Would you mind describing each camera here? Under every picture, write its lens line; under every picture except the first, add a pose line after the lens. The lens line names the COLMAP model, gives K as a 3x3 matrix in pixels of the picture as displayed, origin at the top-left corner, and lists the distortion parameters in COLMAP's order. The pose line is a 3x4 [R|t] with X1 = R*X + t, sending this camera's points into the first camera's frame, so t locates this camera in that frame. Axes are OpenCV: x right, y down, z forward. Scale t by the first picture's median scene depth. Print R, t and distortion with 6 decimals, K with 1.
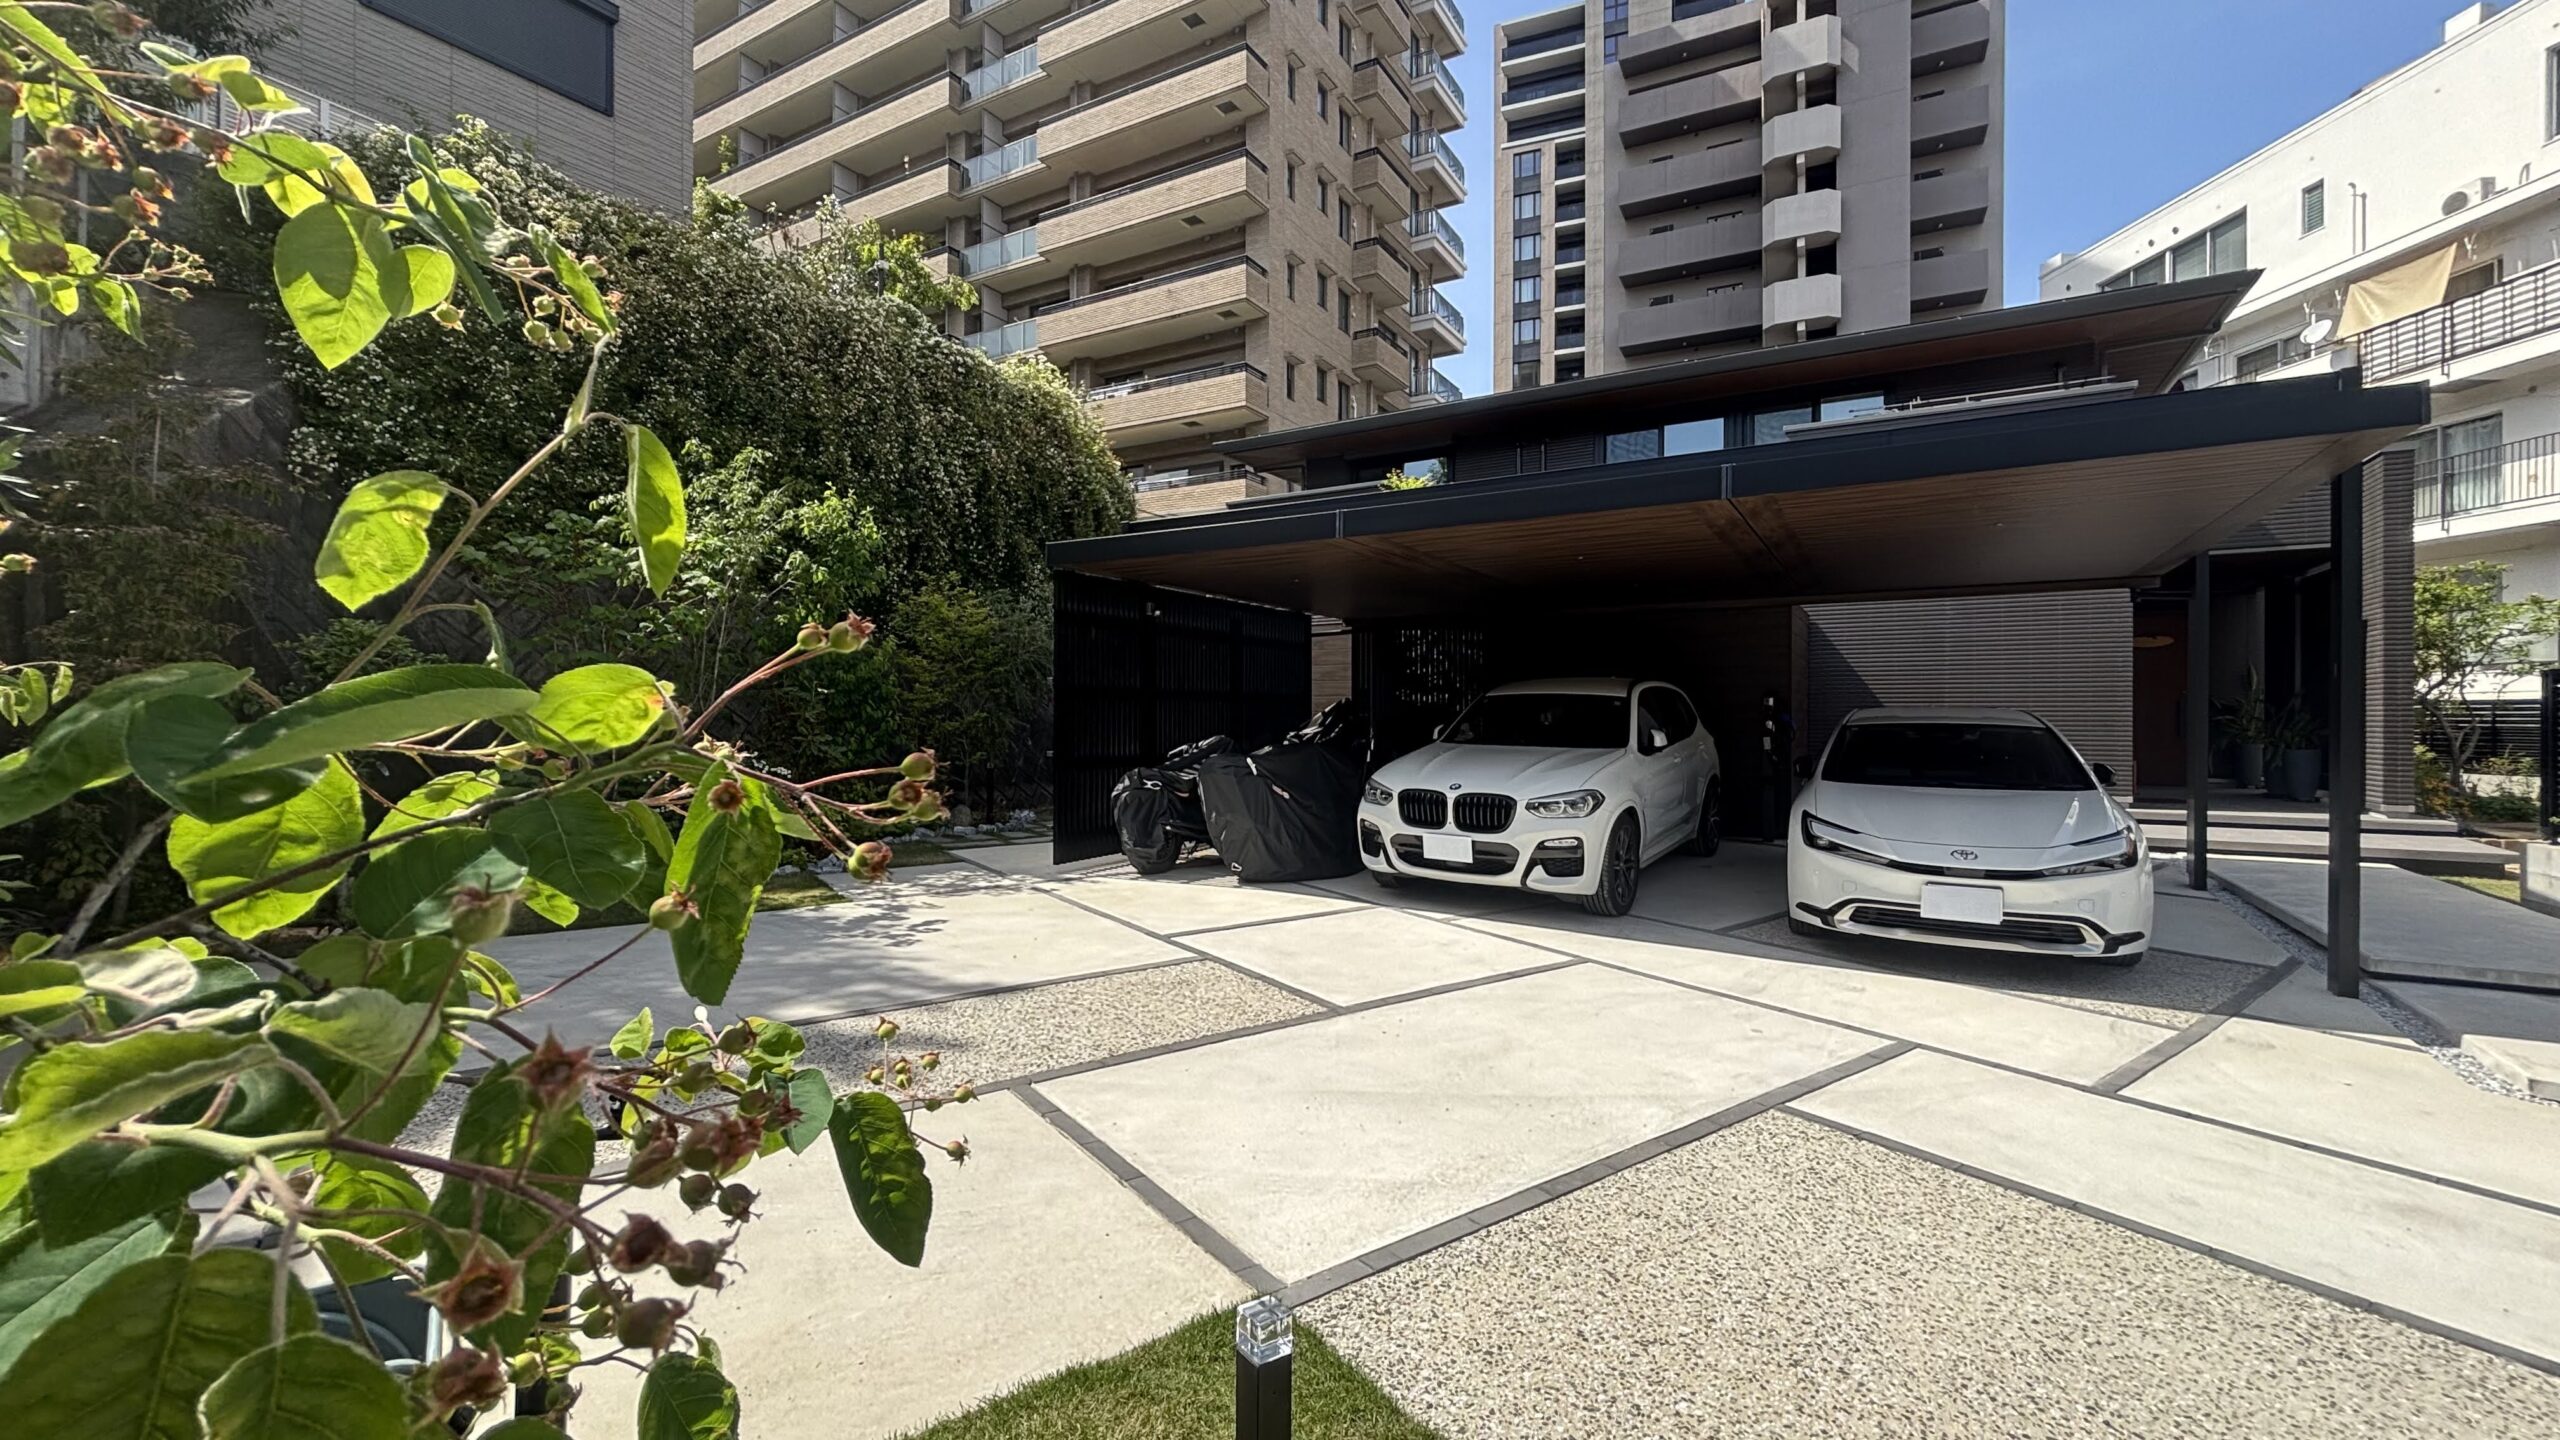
lens RADIAL K [[1022.3, 0, 1280.0], [0, 1022.3, 720.0], [0, 0, 1]] dist [0.000280, -0.000033]
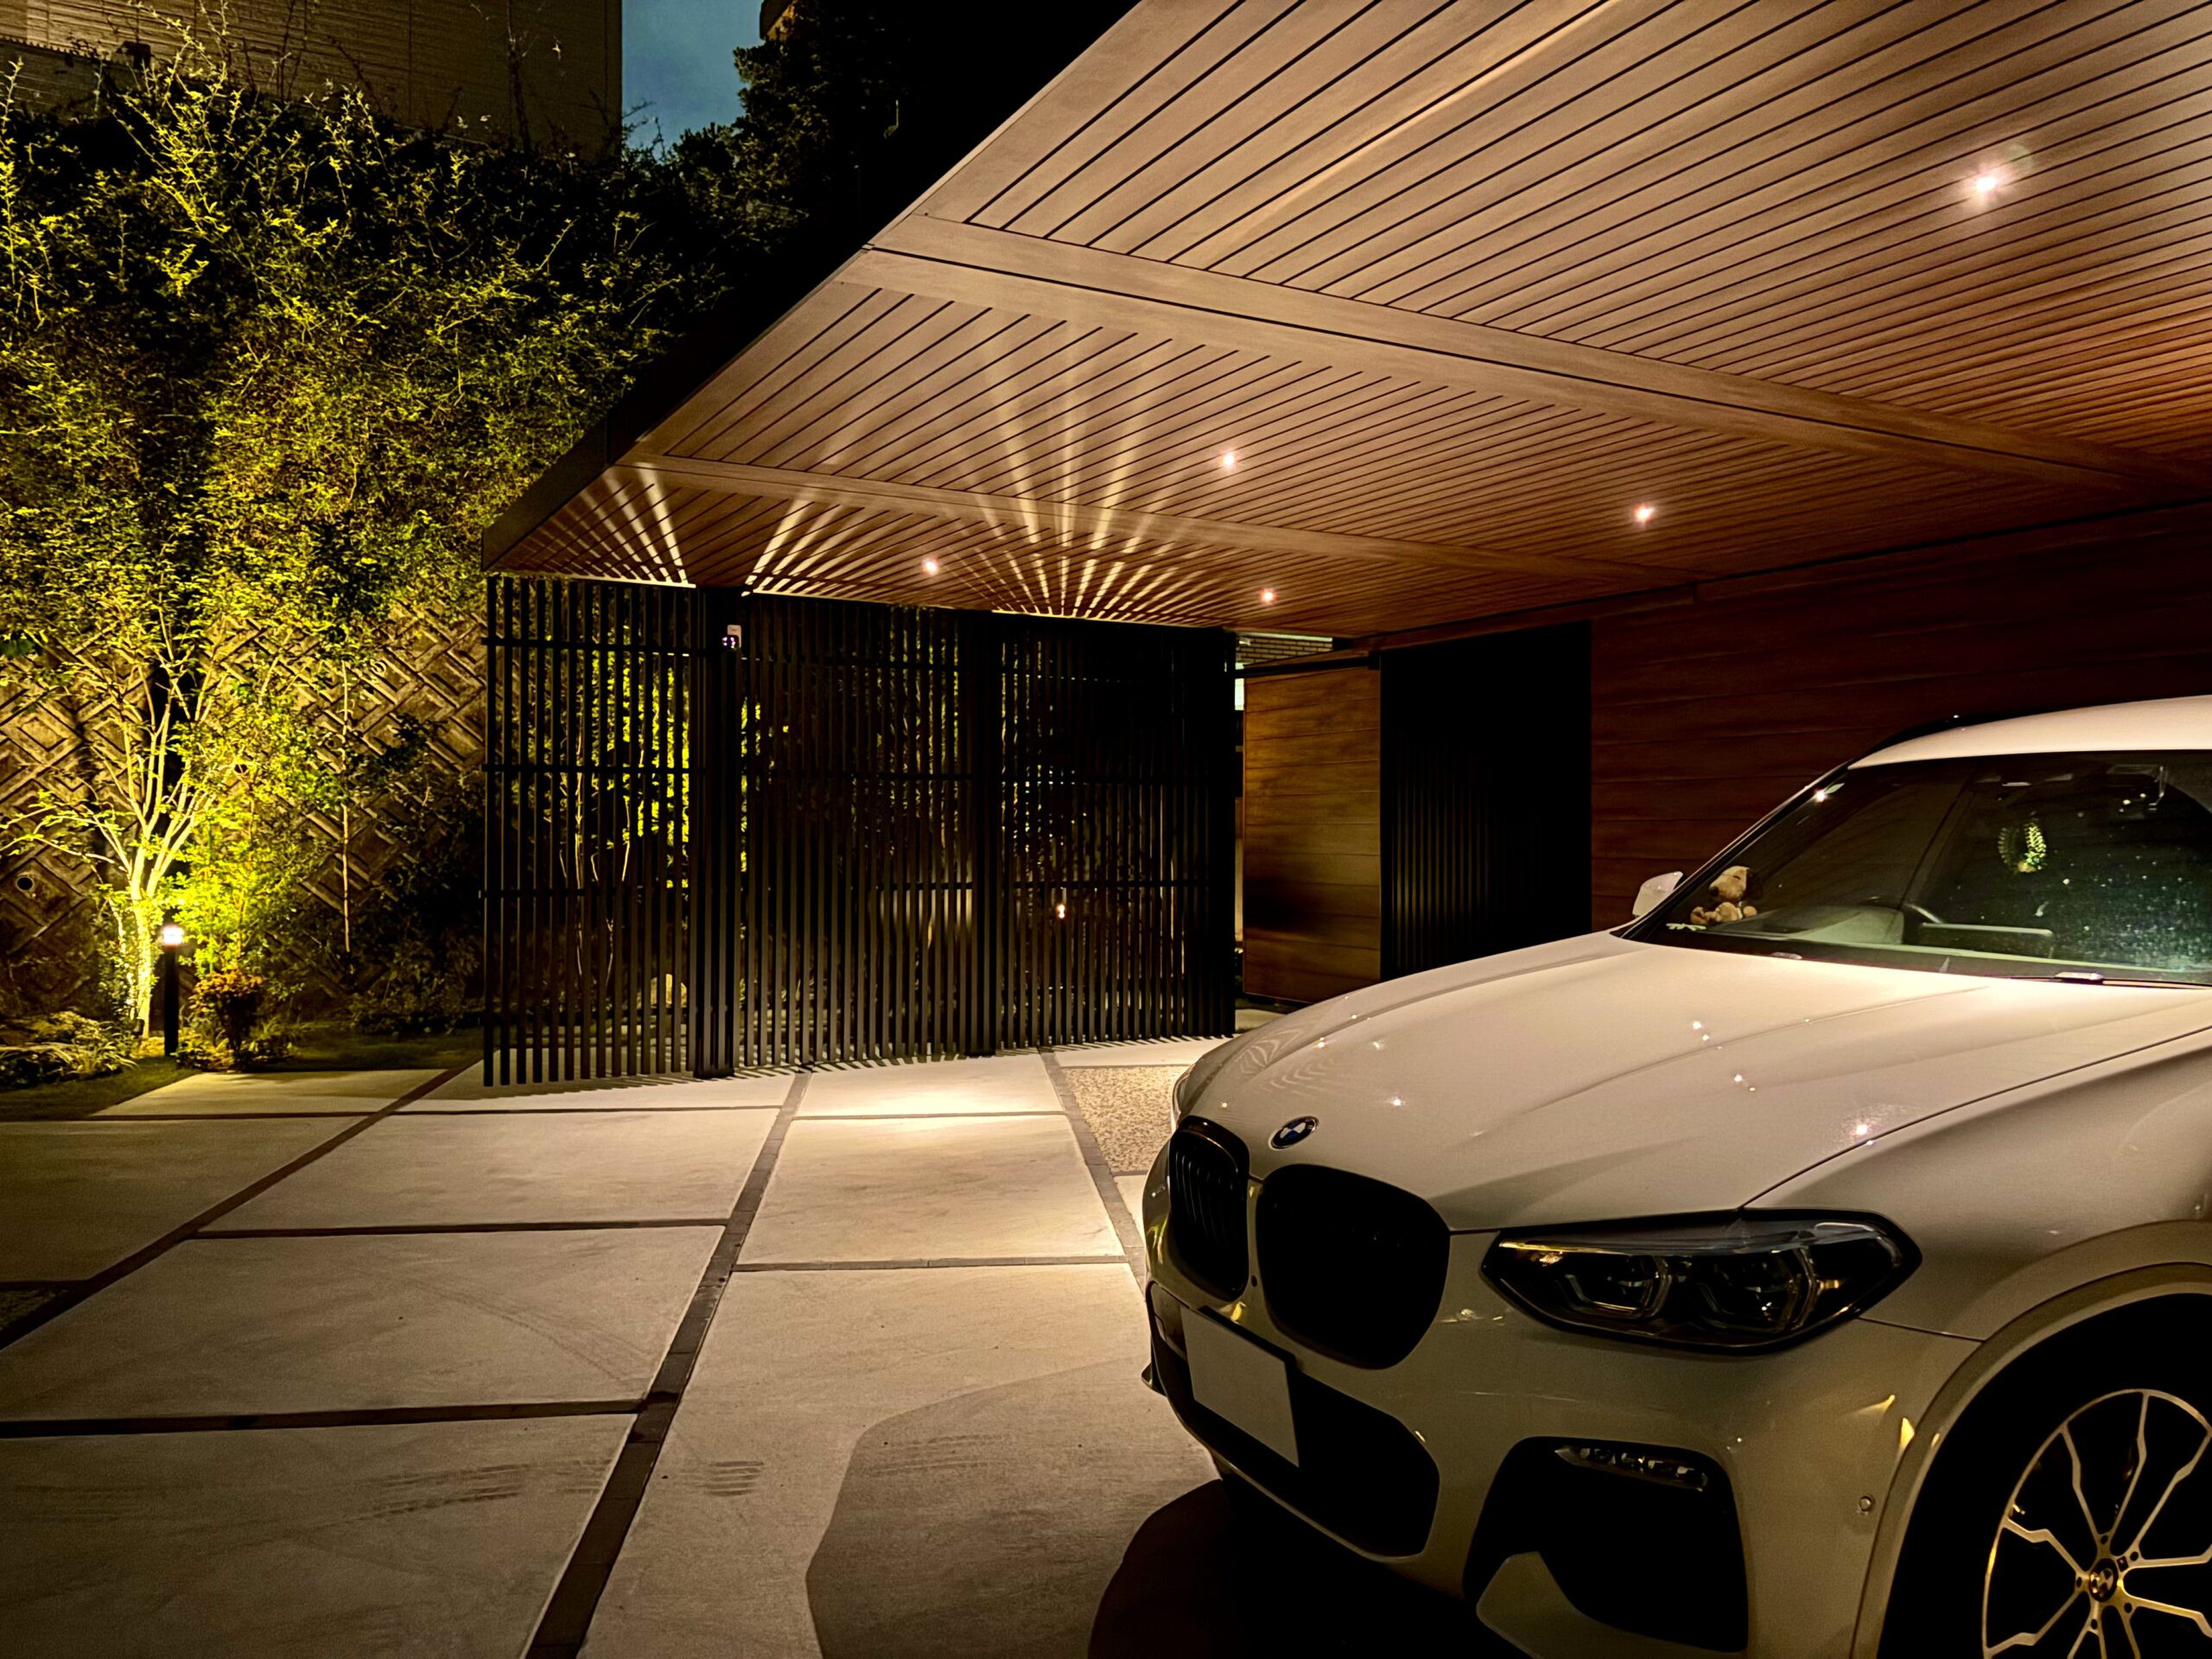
lens RADIAL K [[1667.1, 0, 1106.0], [0, 1667.1, 829.5], [0, 0, 1]] dist [-0.000472, -0.006757]
pose [[0.865553, -0.005388, -0.500788, 0.352902], [0.000076, 0.999944, -0.010627, -0.005133], [0.500817, 0.009160, 0.865505, 0.648070]]
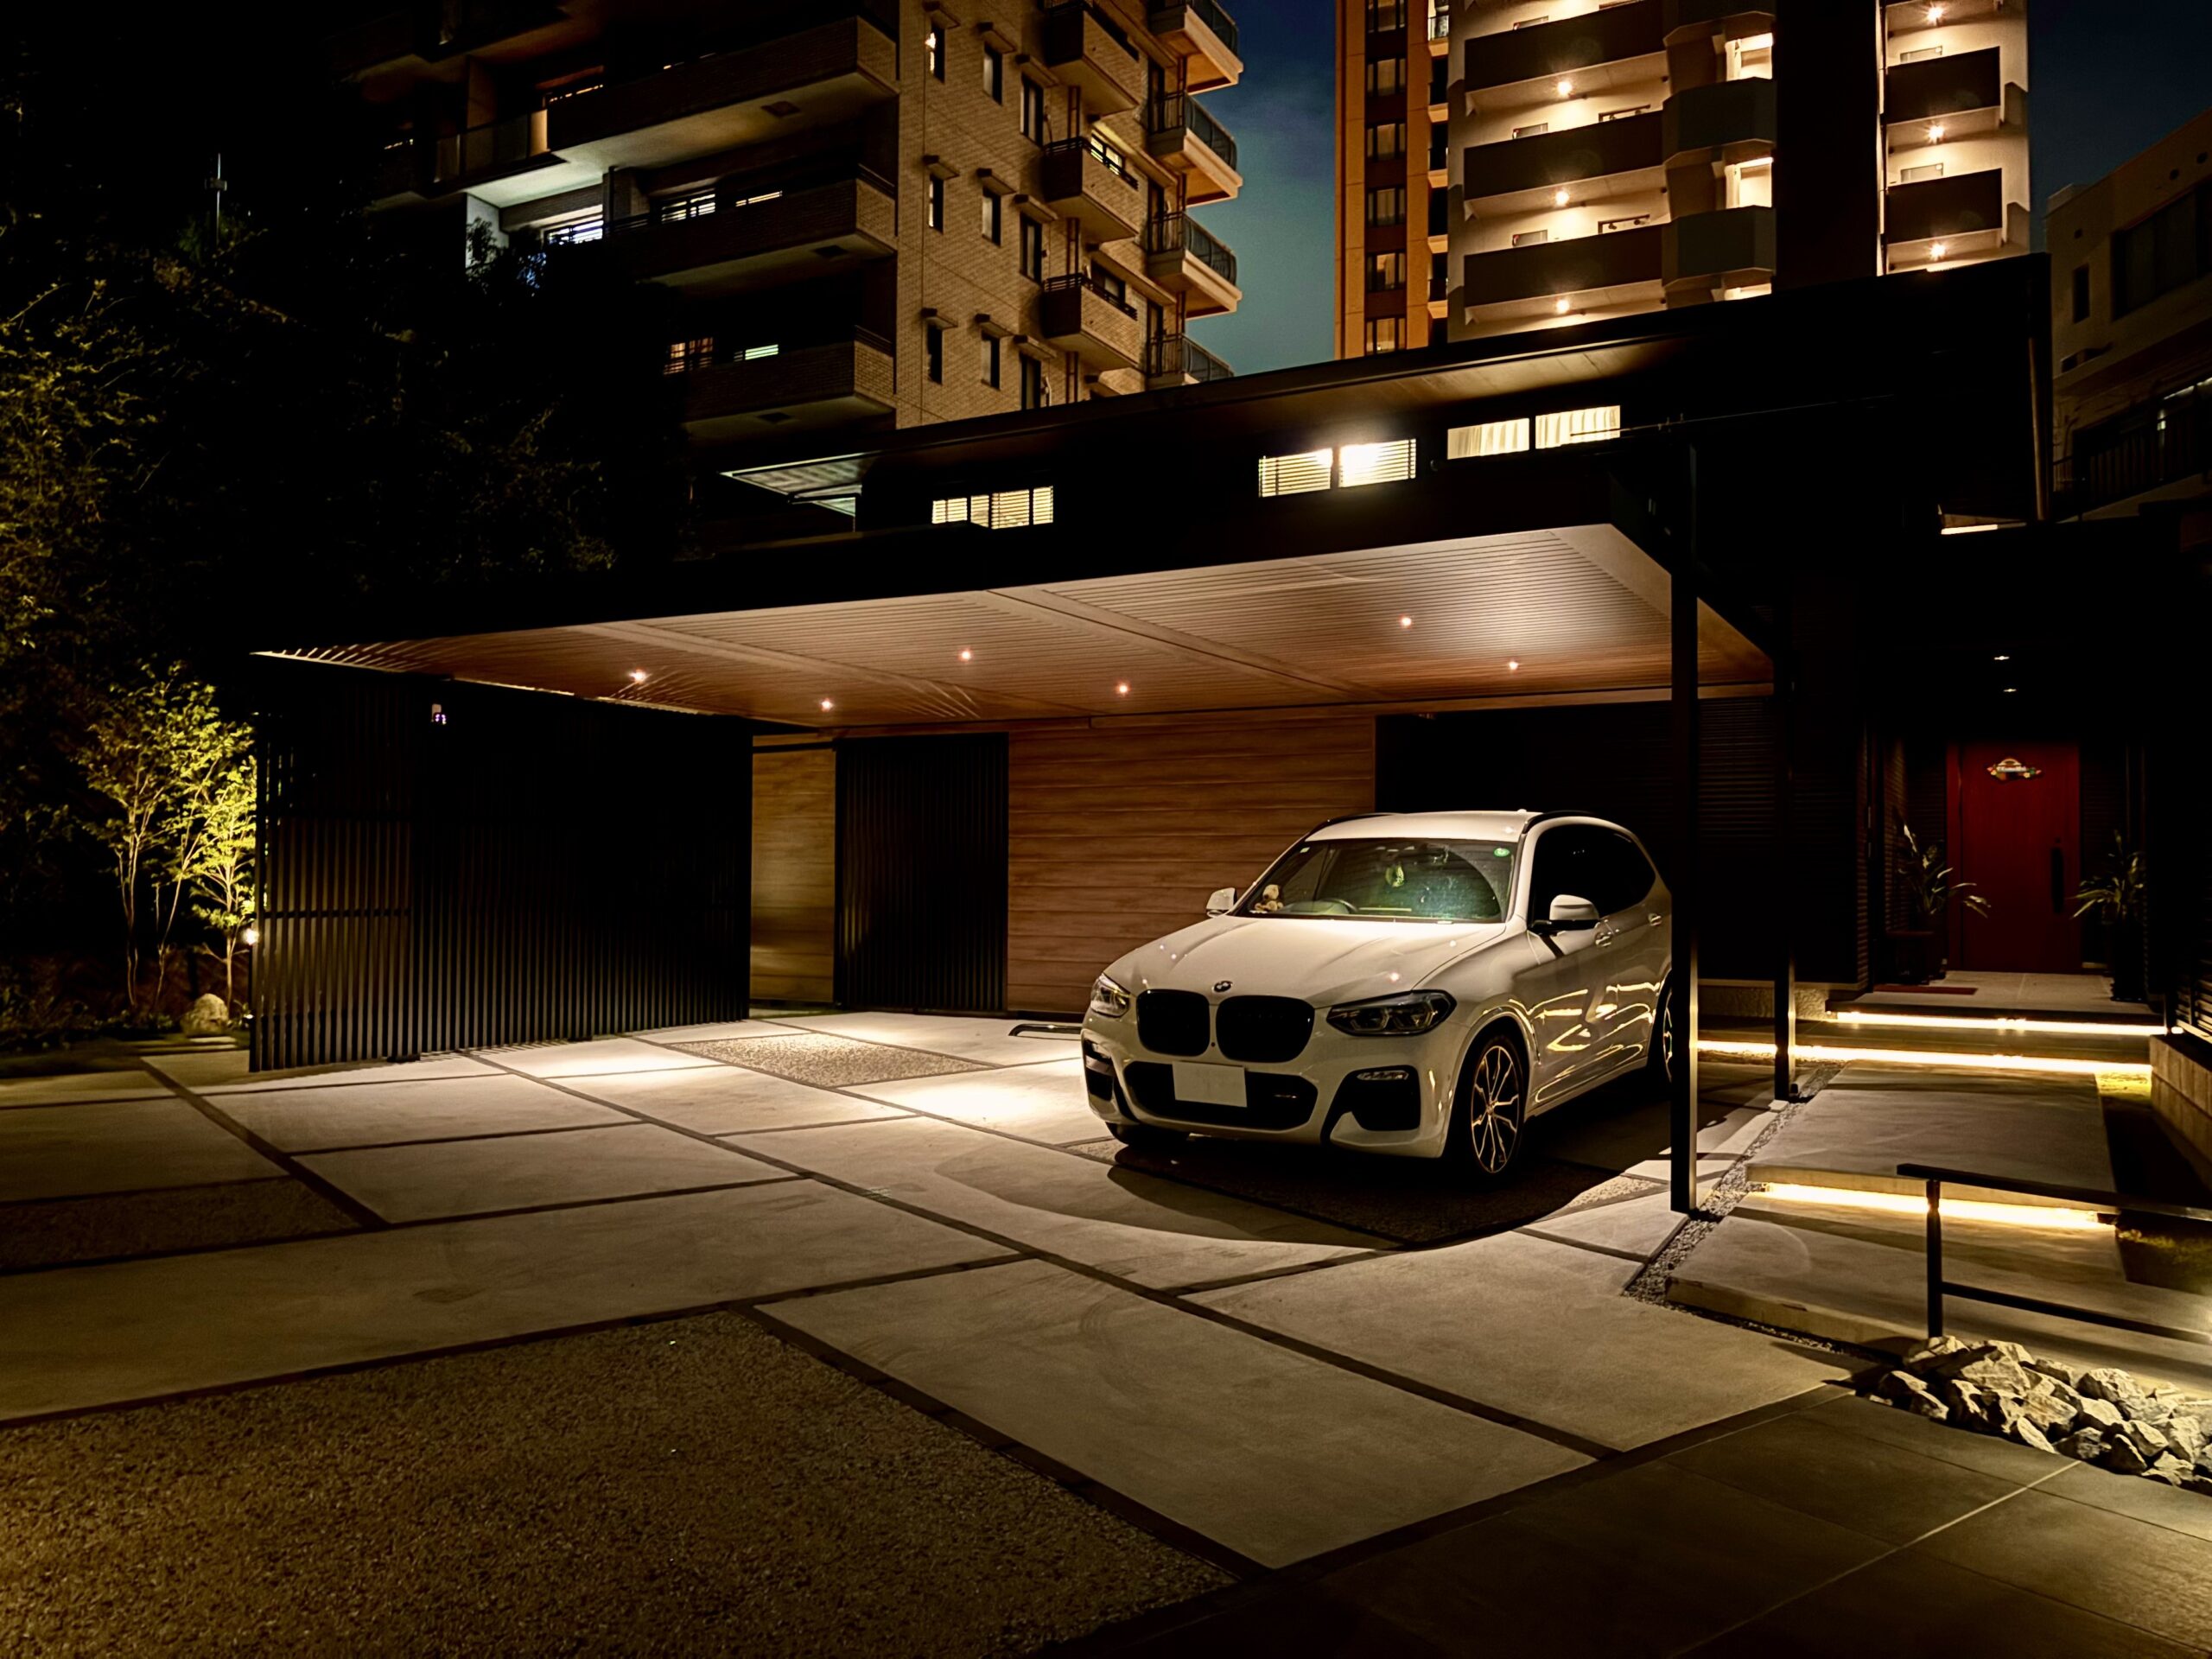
lens RADIAL K [[1667.1, 0, 1106.0], [0, 1667.1, 829.5], [0, 0, 1]] dist [-0.000472, -0.006757]
pose [[0.999356, 0.000452, 0.035872, 0.065452], [0.000743, 0.999446, -0.033285, 0.001988], [-0.035867, 0.033291, 0.998802, -0.036958]]
